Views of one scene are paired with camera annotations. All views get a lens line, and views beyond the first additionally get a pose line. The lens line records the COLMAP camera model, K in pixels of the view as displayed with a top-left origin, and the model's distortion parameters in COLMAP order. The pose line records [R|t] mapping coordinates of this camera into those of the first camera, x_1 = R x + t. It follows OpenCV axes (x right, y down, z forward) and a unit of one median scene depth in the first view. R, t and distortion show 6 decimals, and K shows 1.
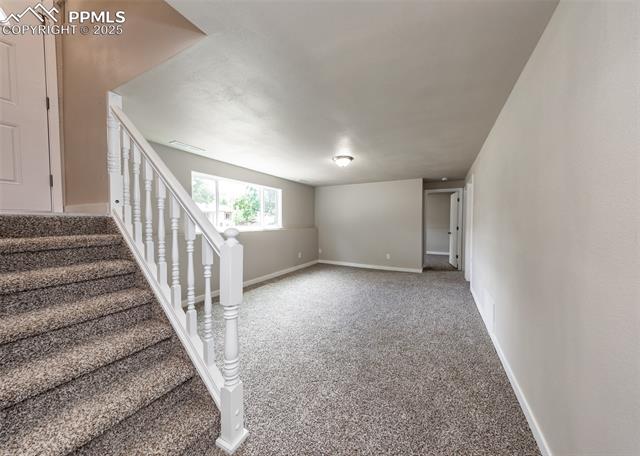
lens RADIAL K [[222.6, 0, 320.0], [0, 222.6, 228.0], [0, 0, 1]] dist [-0.000088, 0.000000]
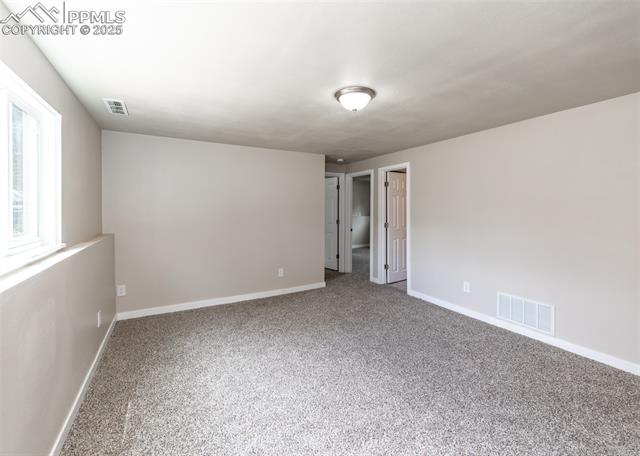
lens RADIAL K [[283.9, 0, 319.7], [0, 283.9, 207.8], [0, 0, 1]] dist [0.000677, 0.000038]
pose [[0.505373, -0.001493, 0.862900, -0.321350], [0.028904, 0.999467, -0.015199, -0.035951], [-0.862417, 0.032622, 0.505147, 0.520507]]
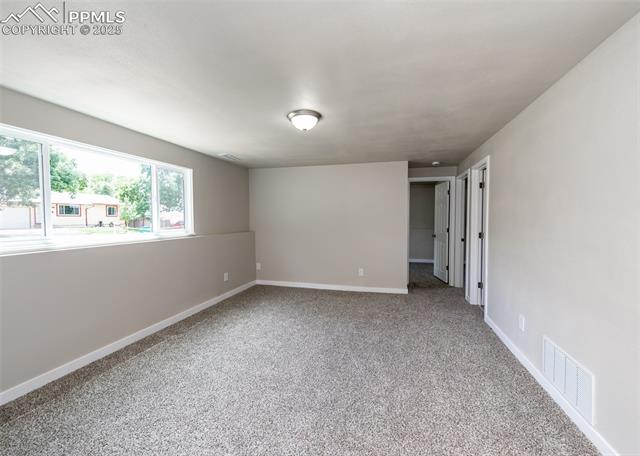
lens RADIAL K [[272.5, 0, 321.1], [0, 272.5, 225.3], [0, 0, 1]] dist [0.000524, 0.000084]
pose [[0.968087, -0.013076, 0.250272, -0.024359], [0.013189, 0.999912, 0.001225, -0.020737], [-0.250266, 0.002115, 0.968175, 0.216744]]
